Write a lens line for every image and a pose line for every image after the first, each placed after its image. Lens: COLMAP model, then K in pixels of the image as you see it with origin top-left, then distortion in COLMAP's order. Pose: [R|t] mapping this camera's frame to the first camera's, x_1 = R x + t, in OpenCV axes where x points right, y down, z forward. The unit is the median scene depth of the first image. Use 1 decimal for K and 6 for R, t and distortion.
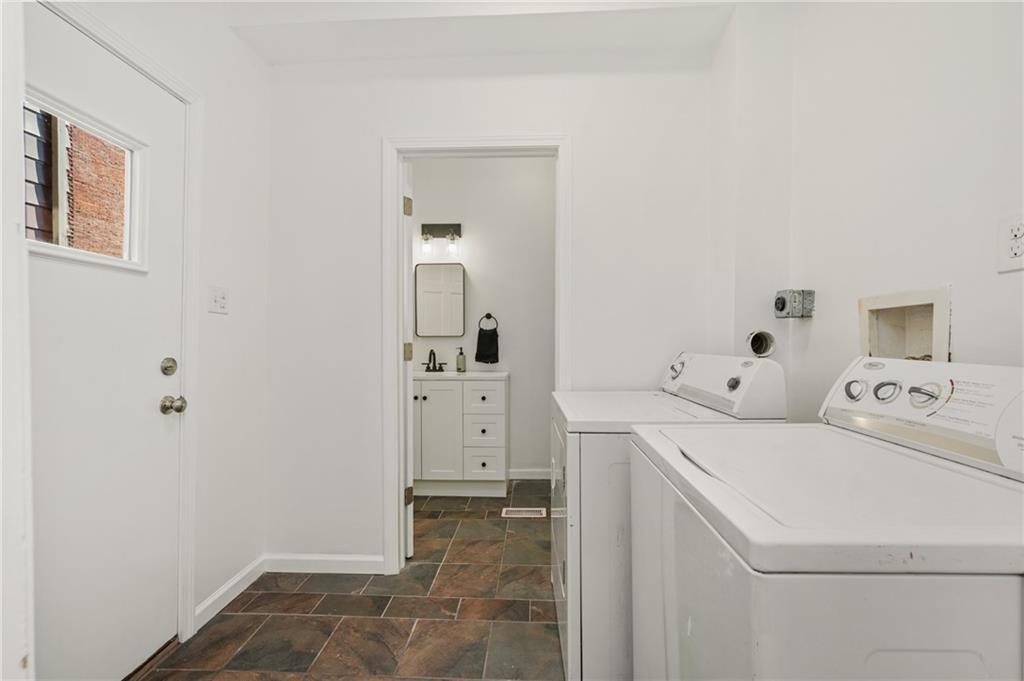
lens RADIAL K [[439.9, 0, 513.9], [0, 439.9, 337.9], [0, 0, 1]] dist [-0.005213, 0.001031]
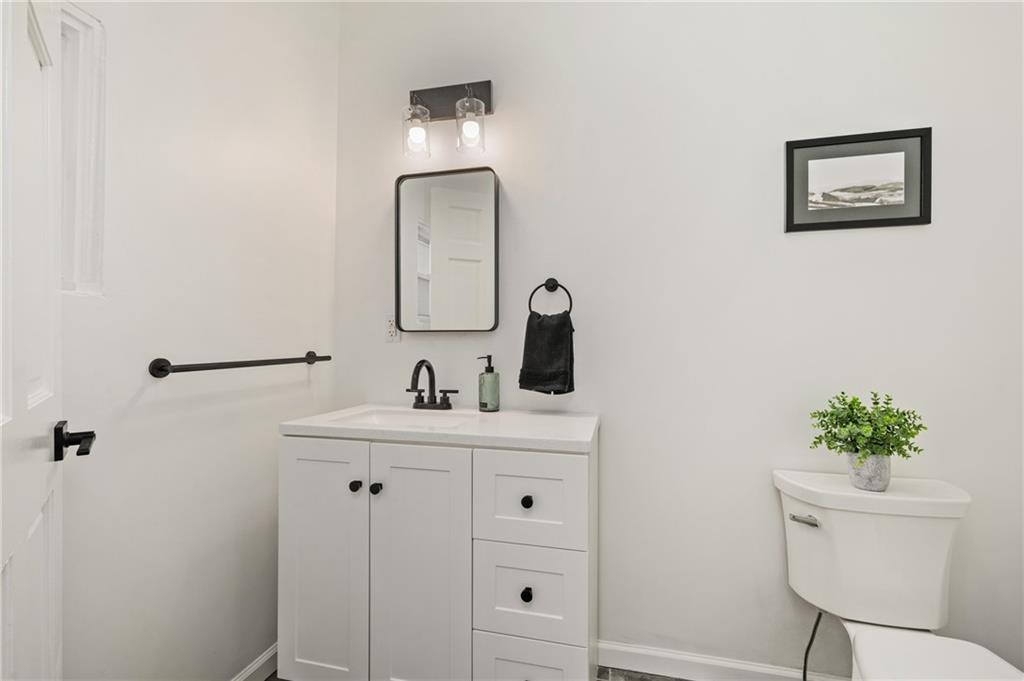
lens RADIAL K [[439.9, 0, 512.6], [0, 439.9, 341.7], [0, 0, 1]] dist [-0.005213, 0.001031]
pose [[0.982098, 0.003305, -0.188342, -0.012900], [-0.003974, 0.999987, -0.003173, 0.008794], [0.188329, 0.003865, 0.982098, 0.567237]]
